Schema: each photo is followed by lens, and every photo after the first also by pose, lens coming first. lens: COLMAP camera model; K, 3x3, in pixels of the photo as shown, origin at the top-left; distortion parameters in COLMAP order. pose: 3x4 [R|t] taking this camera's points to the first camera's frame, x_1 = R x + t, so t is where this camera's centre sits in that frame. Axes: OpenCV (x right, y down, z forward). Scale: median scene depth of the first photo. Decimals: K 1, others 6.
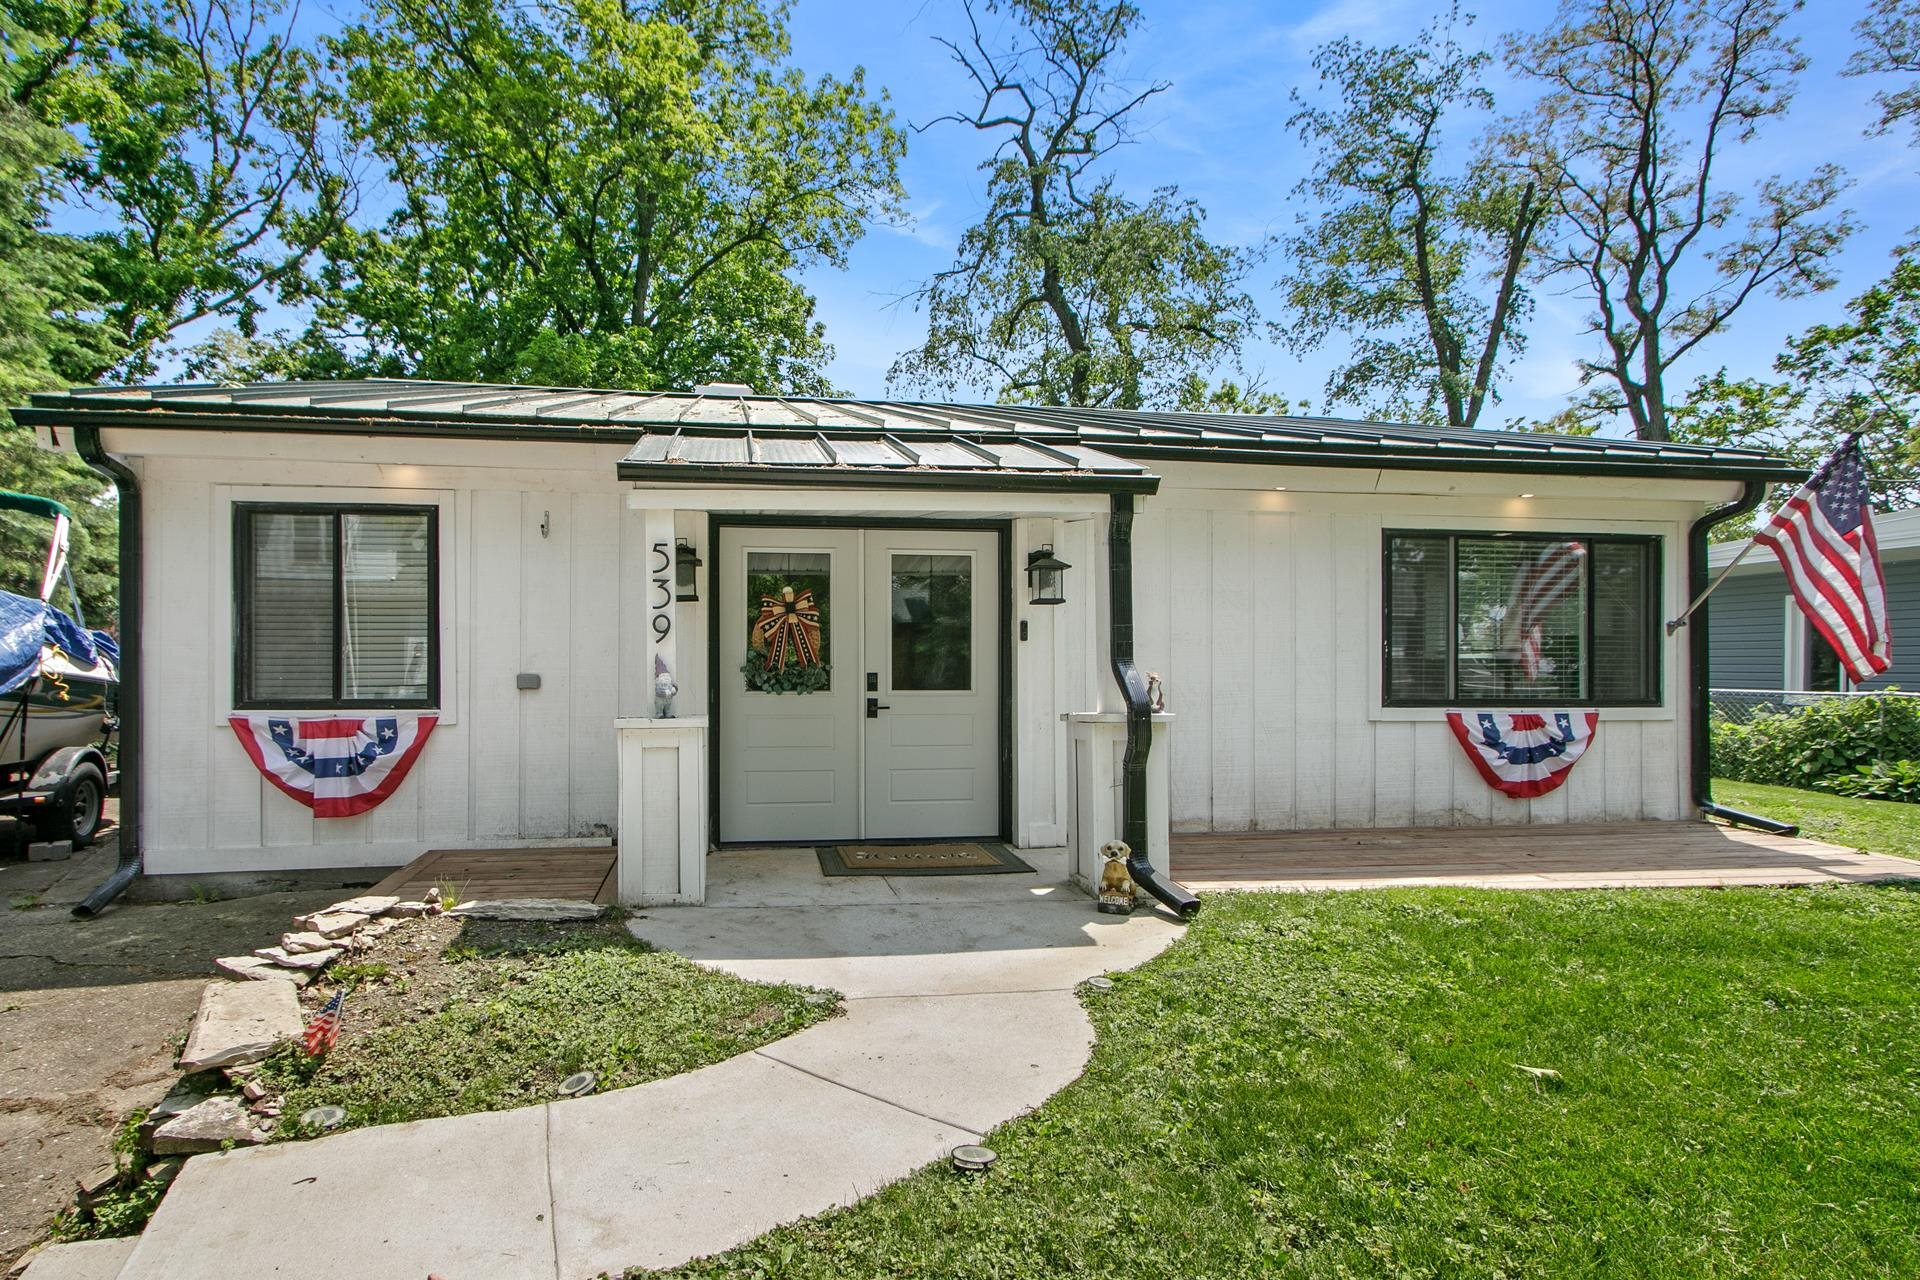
lens RADIAL K [[867.8, 0, 934.1], [0, 867.8, 658.1], [0, 0, 1]] dist [0.002184, 0.000611]
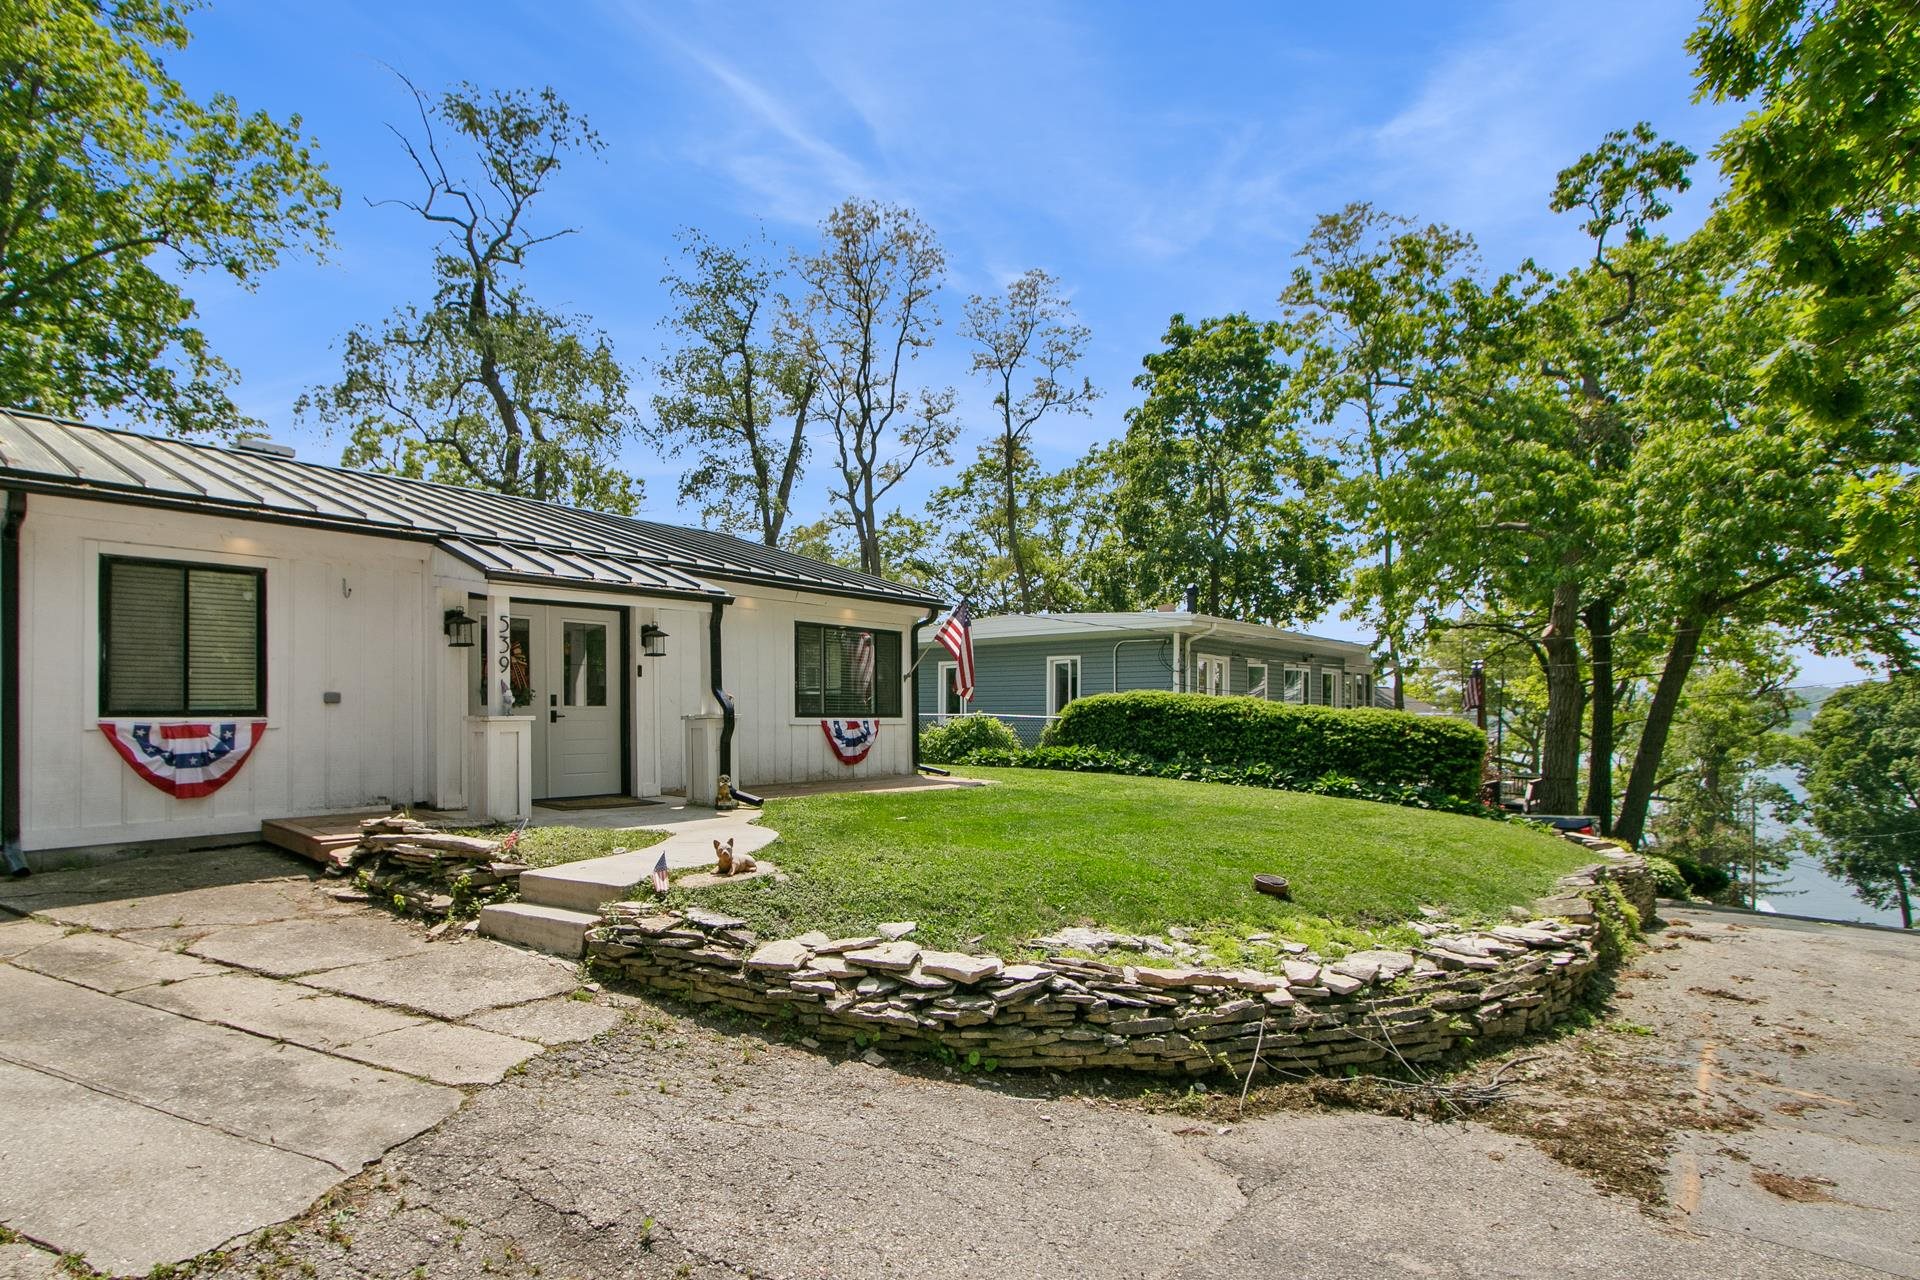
lens RADIAL K [[867.8, 0, 934.1], [0, 867.8, 658.1], [0, 0, 1]] dist [0.002184, 0.000611]
pose [[0.710718, 0.036656, 0.702521, -0.290667], [0.000605, 0.998609, -0.052717, 0.014189], [-0.703477, 0.037892, 0.709707, -0.265933]]
